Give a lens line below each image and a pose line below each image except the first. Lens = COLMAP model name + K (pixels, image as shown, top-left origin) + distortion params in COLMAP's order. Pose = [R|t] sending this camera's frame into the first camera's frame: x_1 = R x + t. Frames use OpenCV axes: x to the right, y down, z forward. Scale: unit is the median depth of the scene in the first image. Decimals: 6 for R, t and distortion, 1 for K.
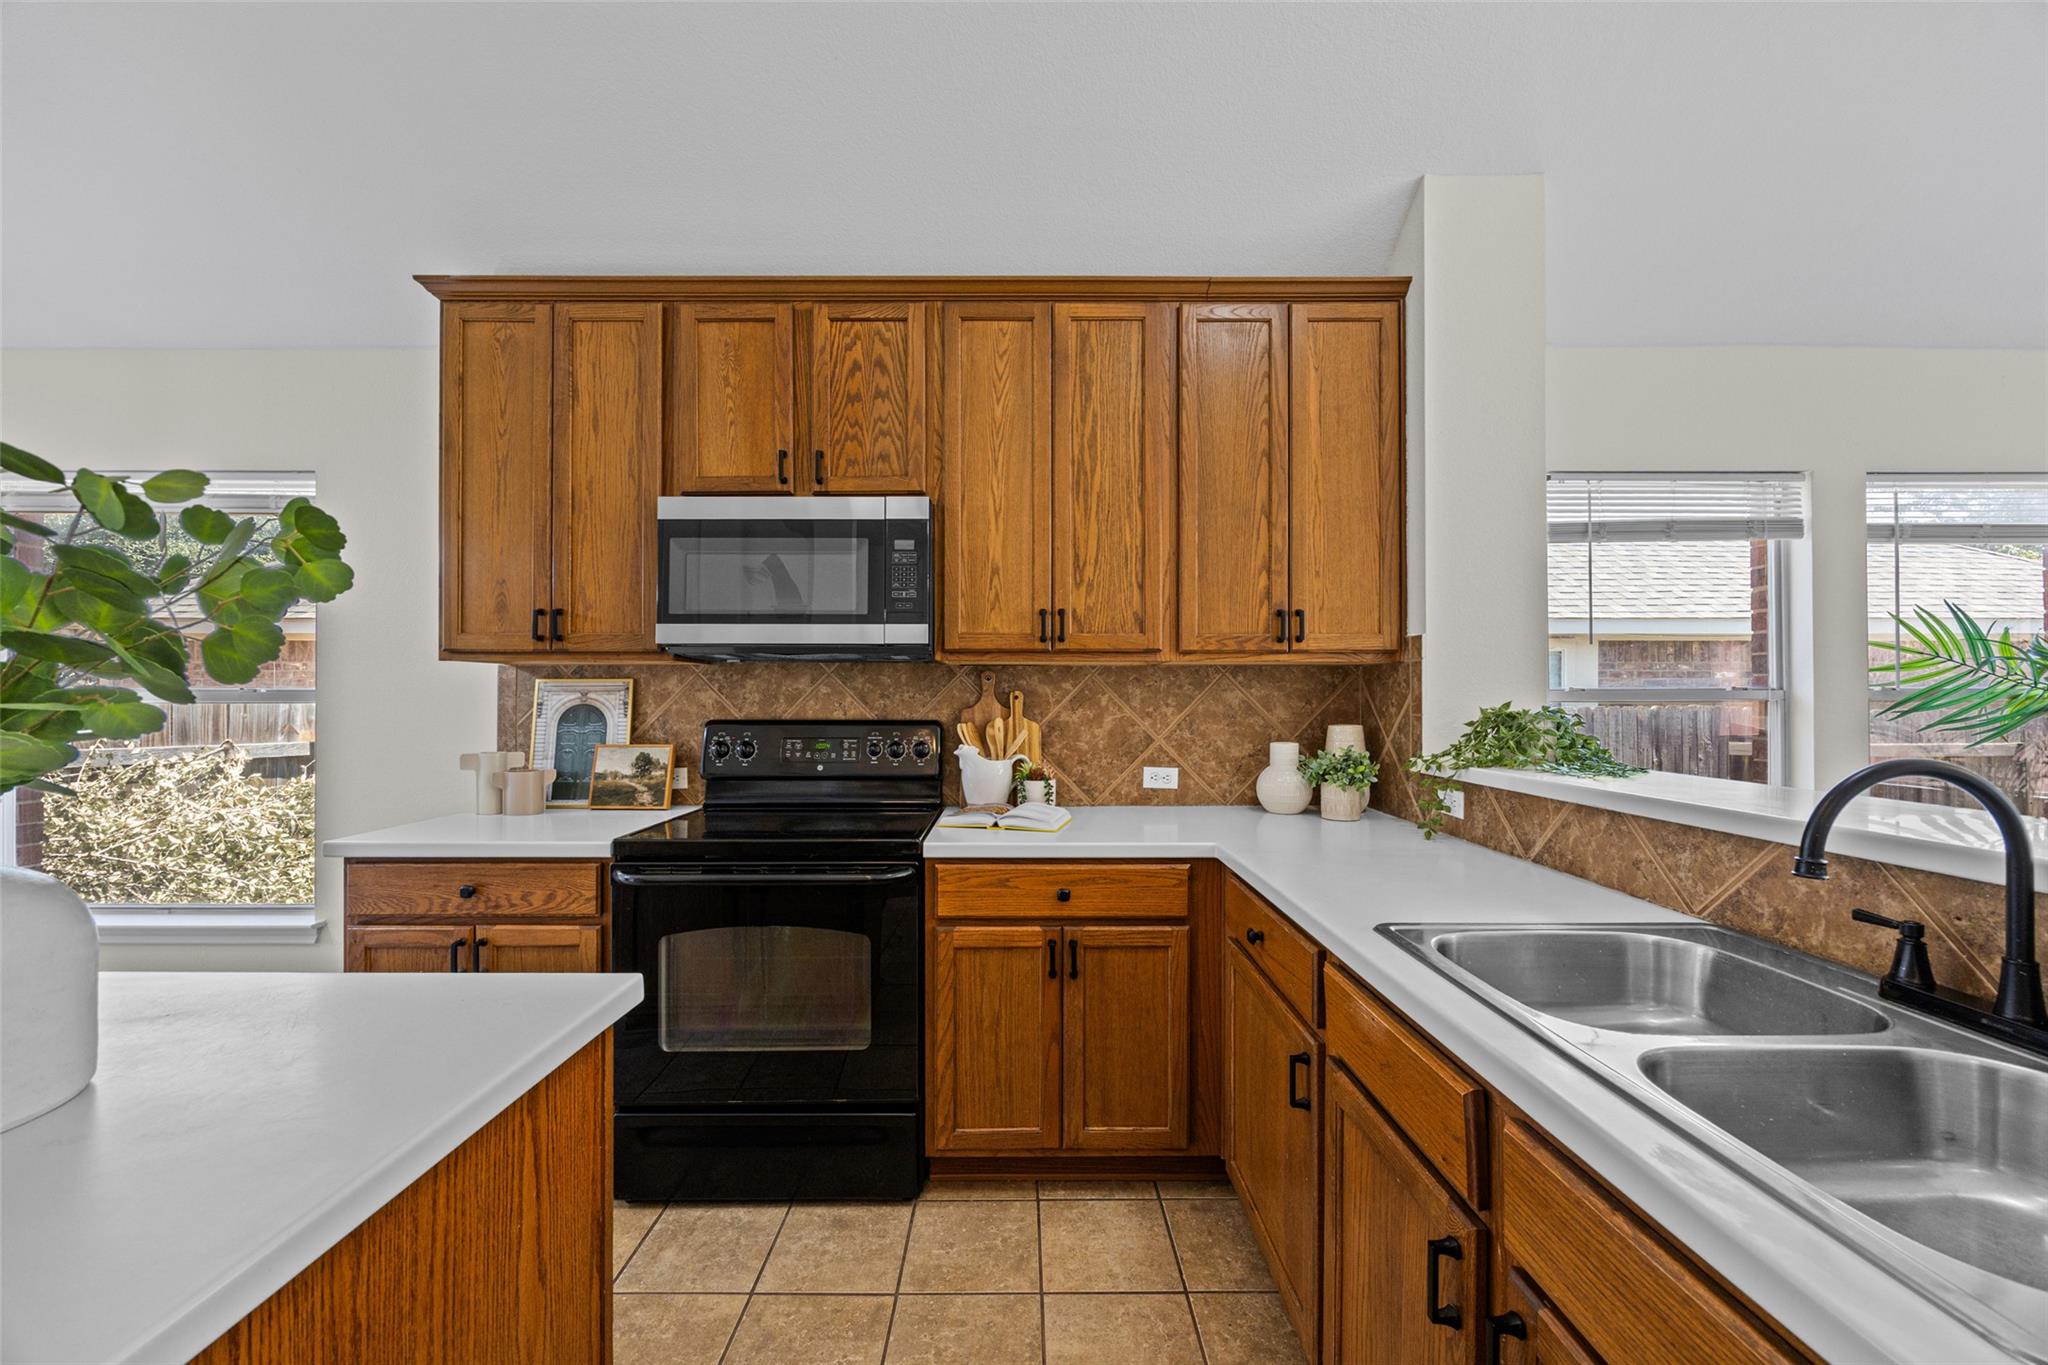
lens RADIAL K [[777.3, 0, 1025.6], [0, 777.3, 693.2], [0, 0, 1]] dist [-0.004265, 0.000369]
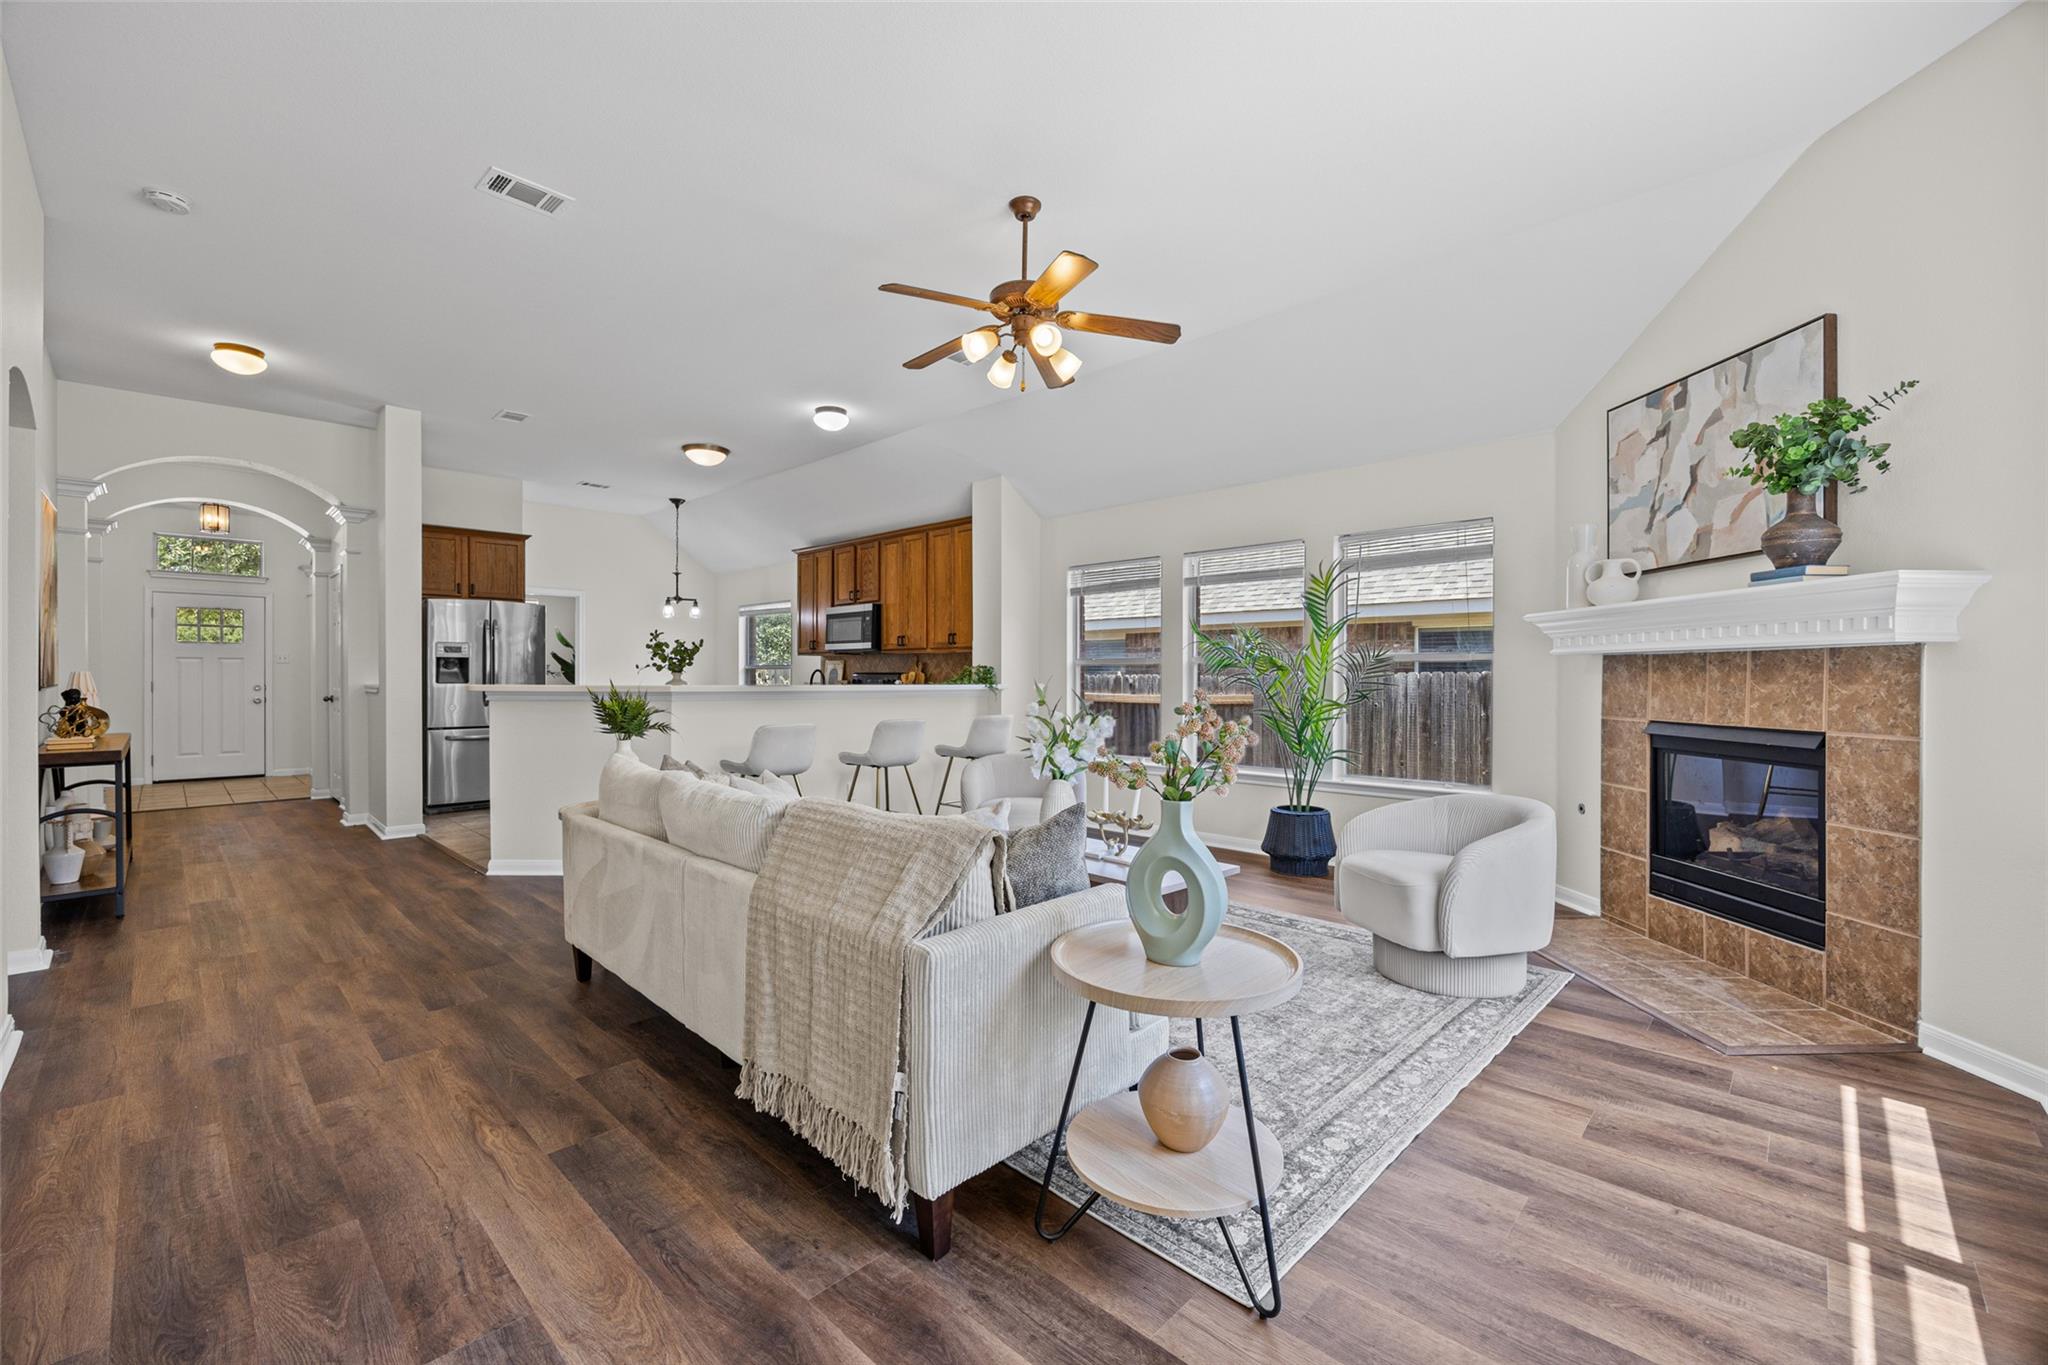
lens RADIAL K [[841.4, 0, 1027.9], [0, 841.4, 677.9], [0, 0, 1]] dist [-0.015945, -0.000432]
pose [[0.721620, 0.001399, -0.692288, 2.717519], [-0.000505, 0.999999, 0.001495, 0.055545], [0.692289, -0.000730, 0.721620, -1.074743]]
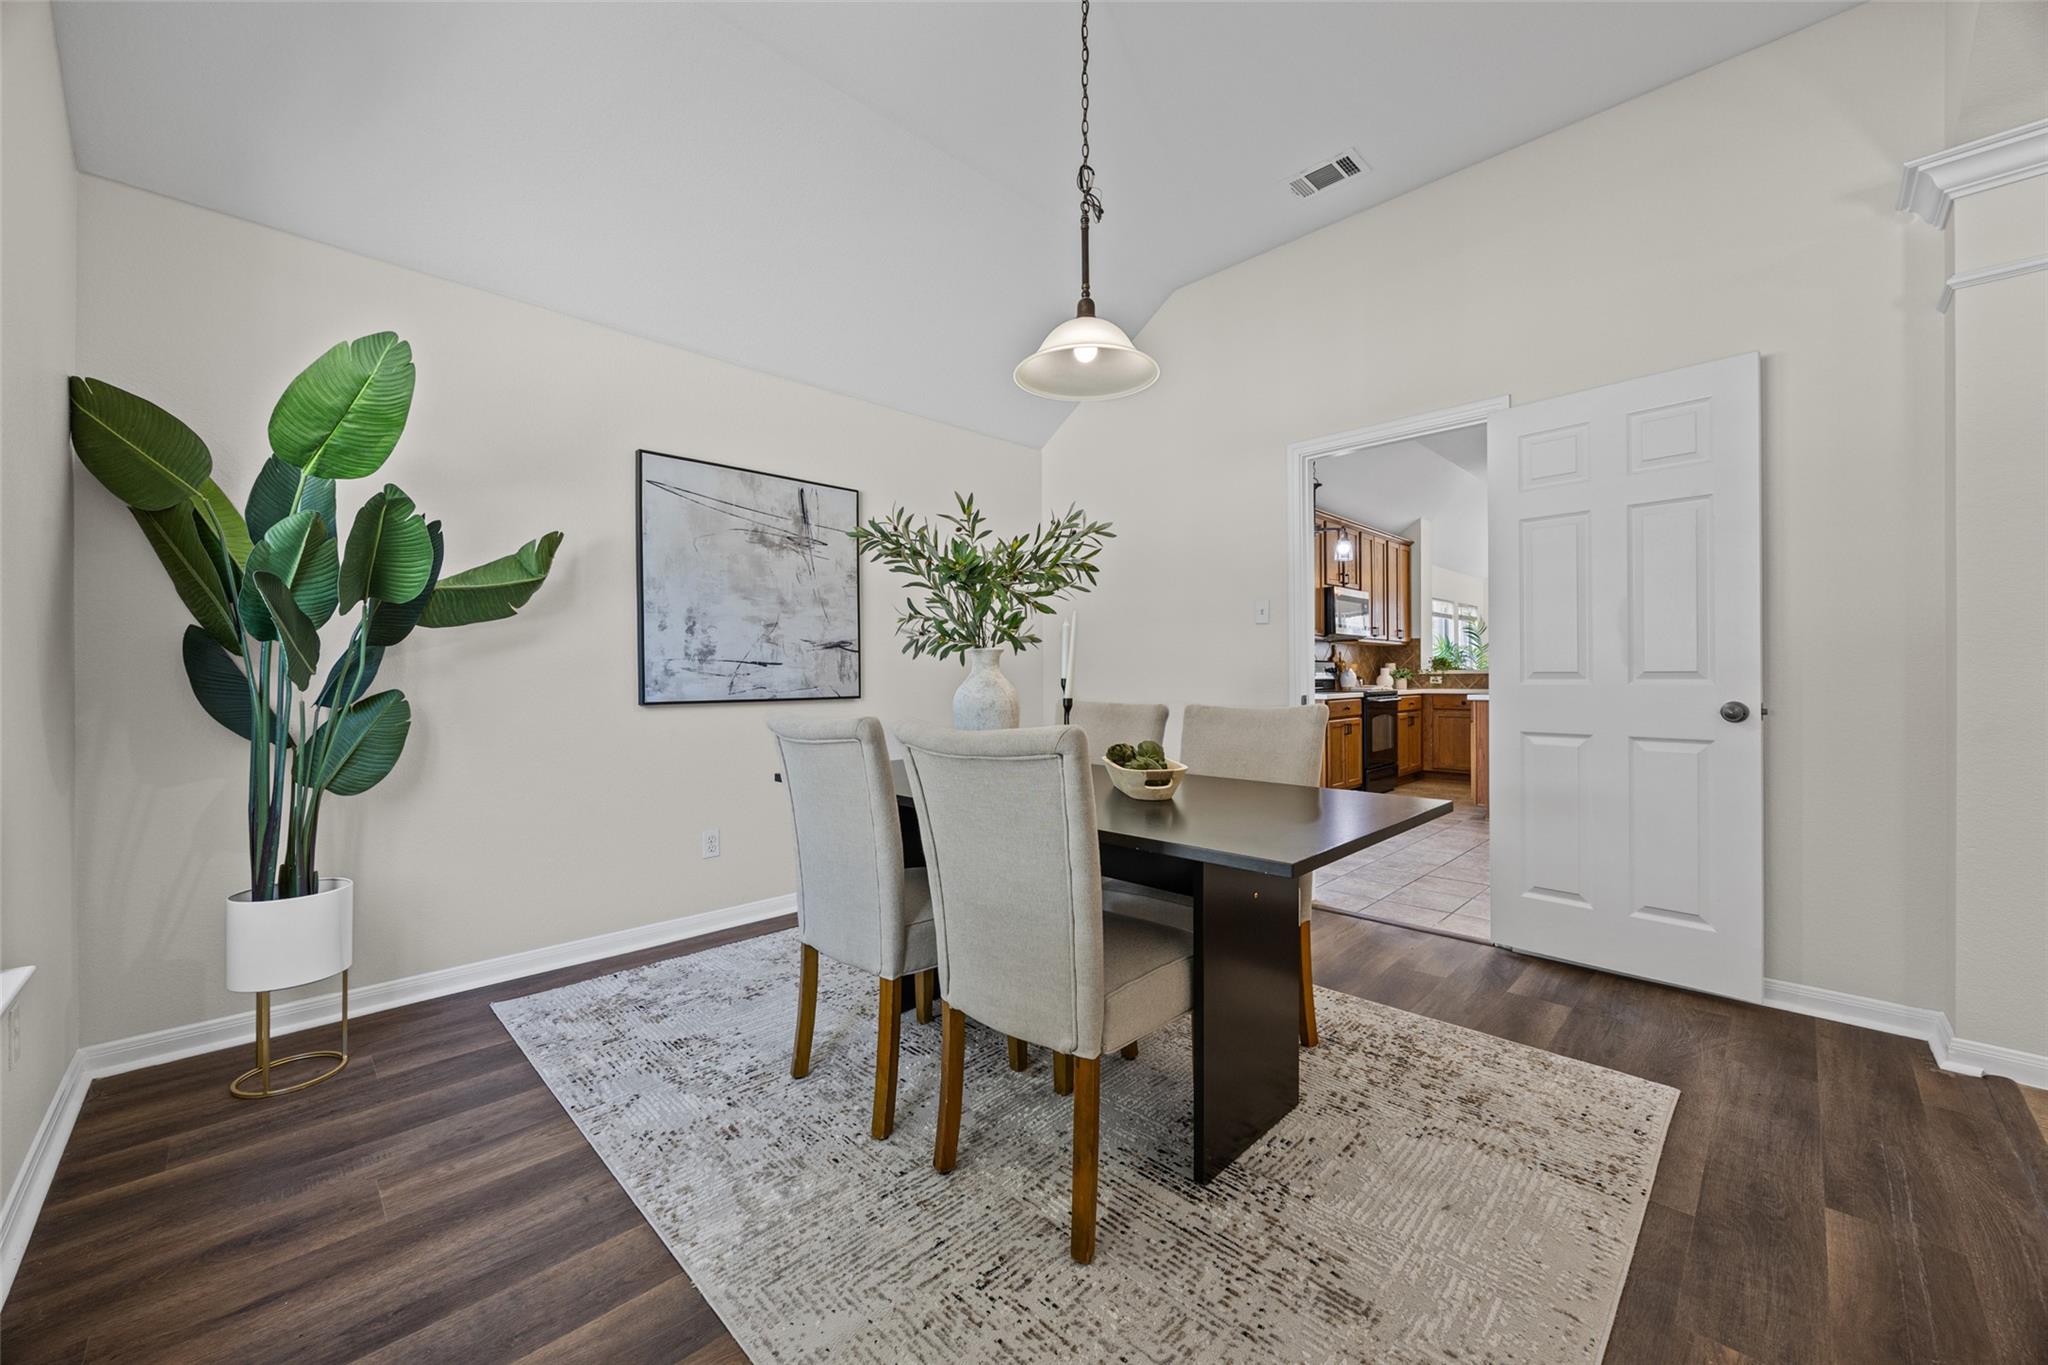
lens RADIAL K [[777.3, 0, 1023.6], [0, 777.3, 672.5], [0, 0, 1]] dist [-0.004265, 0.000369]
pose [[0.712706, -0.001558, 0.701461, -3.403371], [0.003822, 0.999991, -0.001661, 0.089410], [-0.701453, 0.003865, 0.712706, -0.334007]]
